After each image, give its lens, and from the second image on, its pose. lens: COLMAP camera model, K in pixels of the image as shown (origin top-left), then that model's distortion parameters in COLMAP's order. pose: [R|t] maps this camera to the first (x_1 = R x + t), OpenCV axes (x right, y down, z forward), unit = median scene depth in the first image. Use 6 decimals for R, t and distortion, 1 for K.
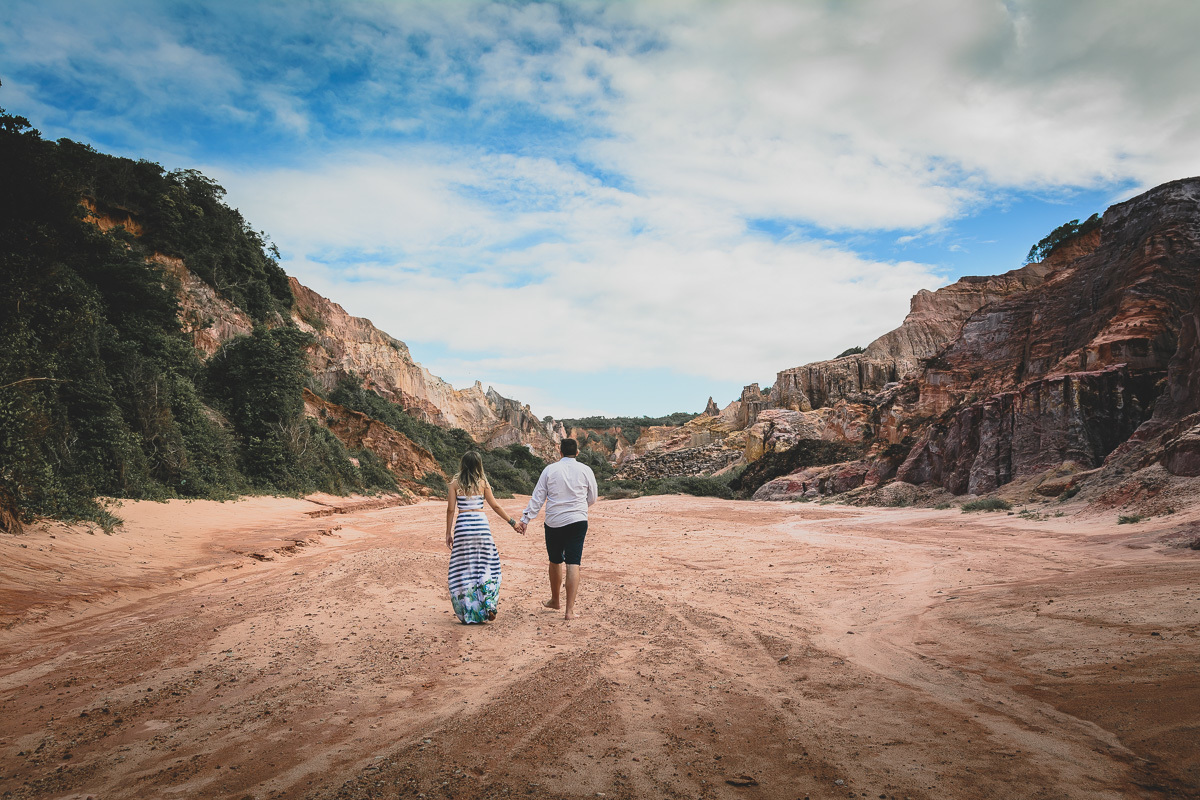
lens RADIAL K [[945.3, 0, 600.0], [0, 945.3, 400.0], [0, 0, 1]] dist [0.000710, 0.006857]
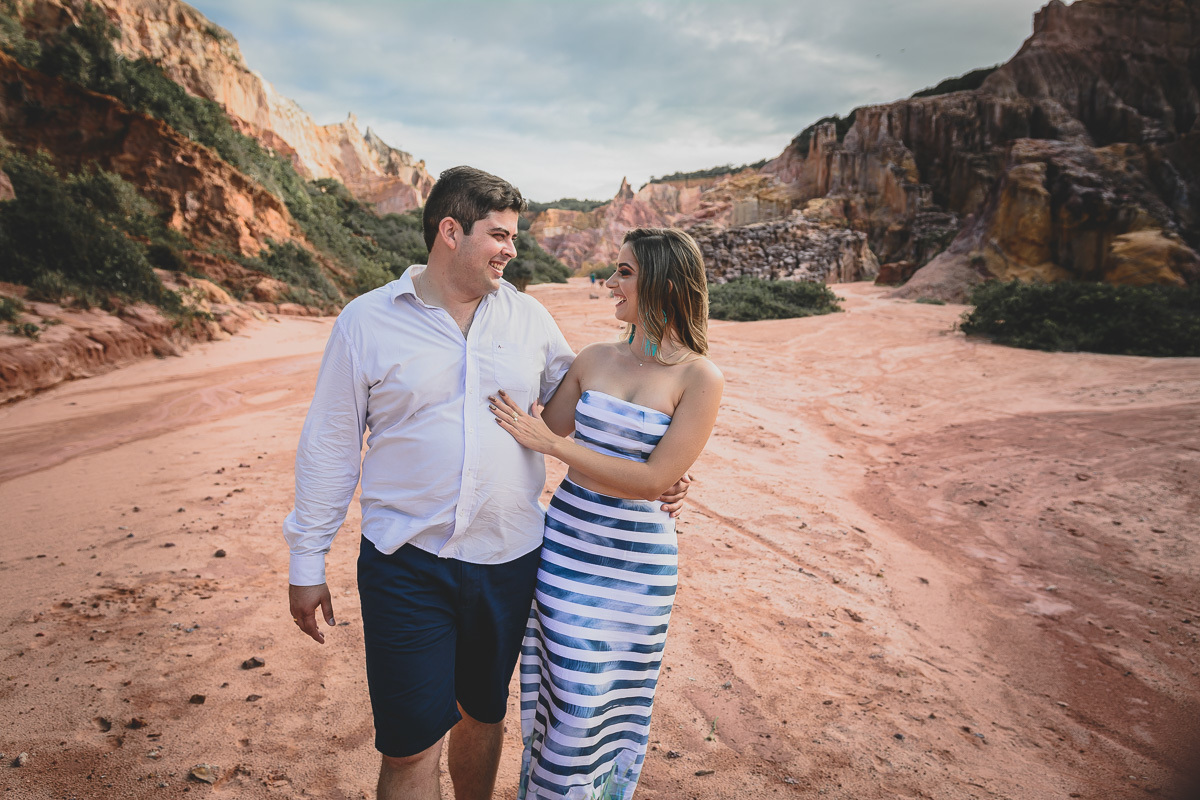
lens RADIAL K [[945.3, 0, 600.0], [0, 945.3, 400.0], [0, 0, 1]] dist [0.000710, 0.006857]
pose [[0.988594, 0.018082, 0.149519, -0.069928], [-0.050081, 0.975740, 0.213128, 0.033526], [-0.142038, -0.218185, 0.965516, 0.388688]]
